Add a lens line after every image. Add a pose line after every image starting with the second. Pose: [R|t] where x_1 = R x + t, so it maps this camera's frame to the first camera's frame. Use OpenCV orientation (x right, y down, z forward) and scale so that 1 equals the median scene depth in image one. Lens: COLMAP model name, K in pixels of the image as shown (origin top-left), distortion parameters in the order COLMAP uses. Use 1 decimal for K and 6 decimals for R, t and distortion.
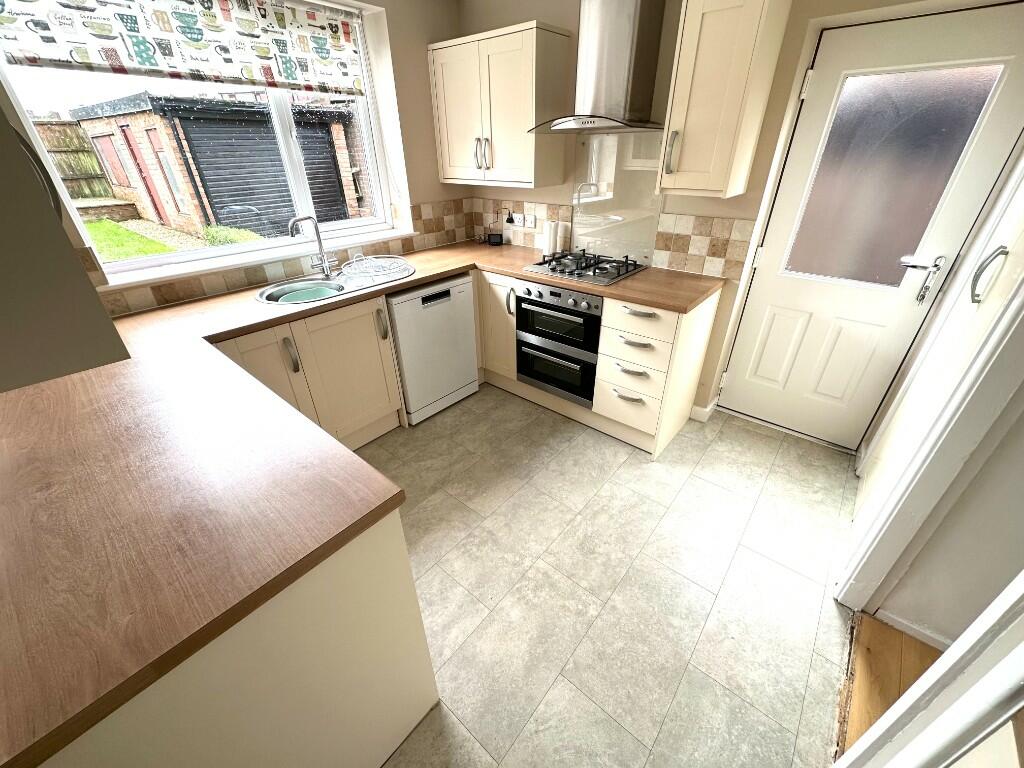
lens RADIAL K [[407.9, 0, 512.0], [0, 407.9, 384.0], [0, 0, 1]] dist [-0.000230, -0.000004]
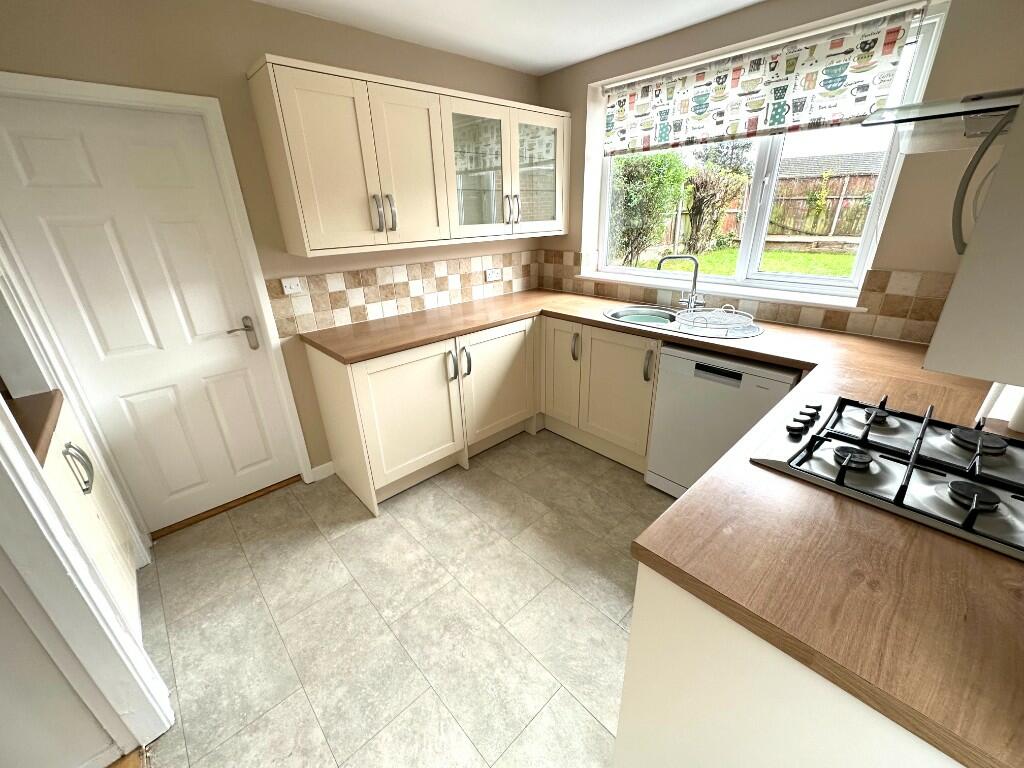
lens RADIAL K [[407.9, 0, 512.0], [0, 407.9, 384.0], [0, 0, 1]] dist [-0.000230, -0.000004]
pose [[-0.117255, 0.400496, -0.908765, 0.639118], [-0.471257, 0.783049, 0.405896, -0.359830], [0.874167, 0.475855, 0.096920, 0.644083]]
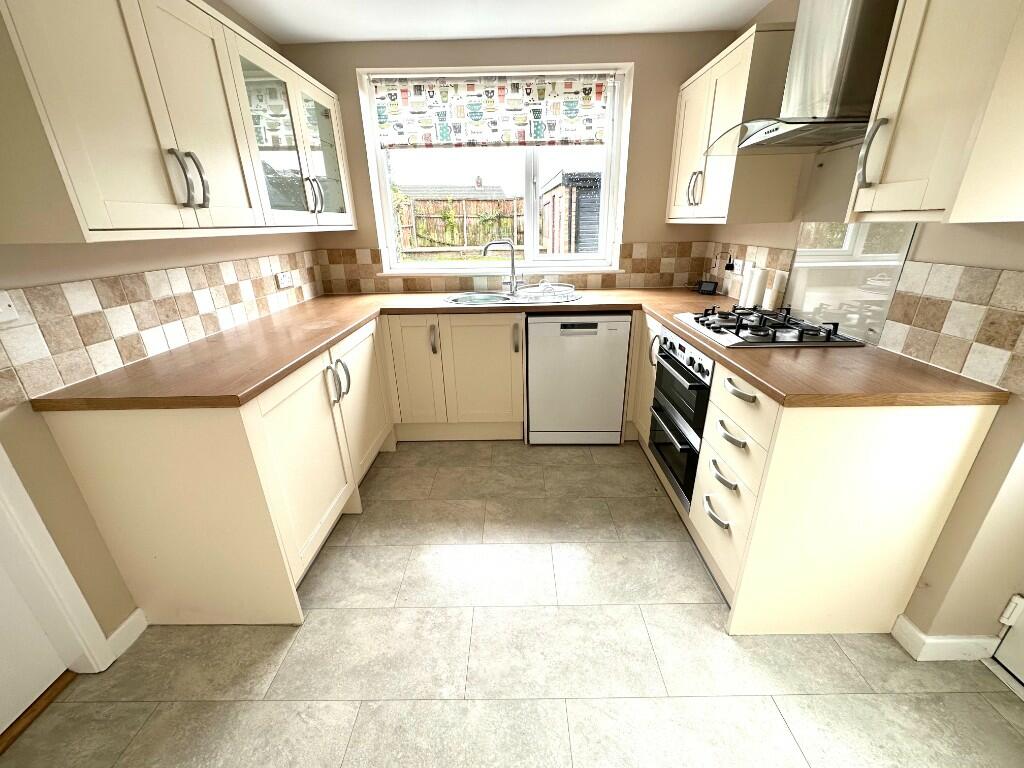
lens RADIAL K [[407.9, 0, 512.0], [0, 407.9, 384.0], [0, 0, 1]] dist [-0.000230, -0.000004]
pose [[0.638555, 0.281510, -0.716240, 0.496393], [-0.374108, 0.926875, 0.030767, -0.061835], [0.672526, 0.248305, 0.697176, 0.263472]]
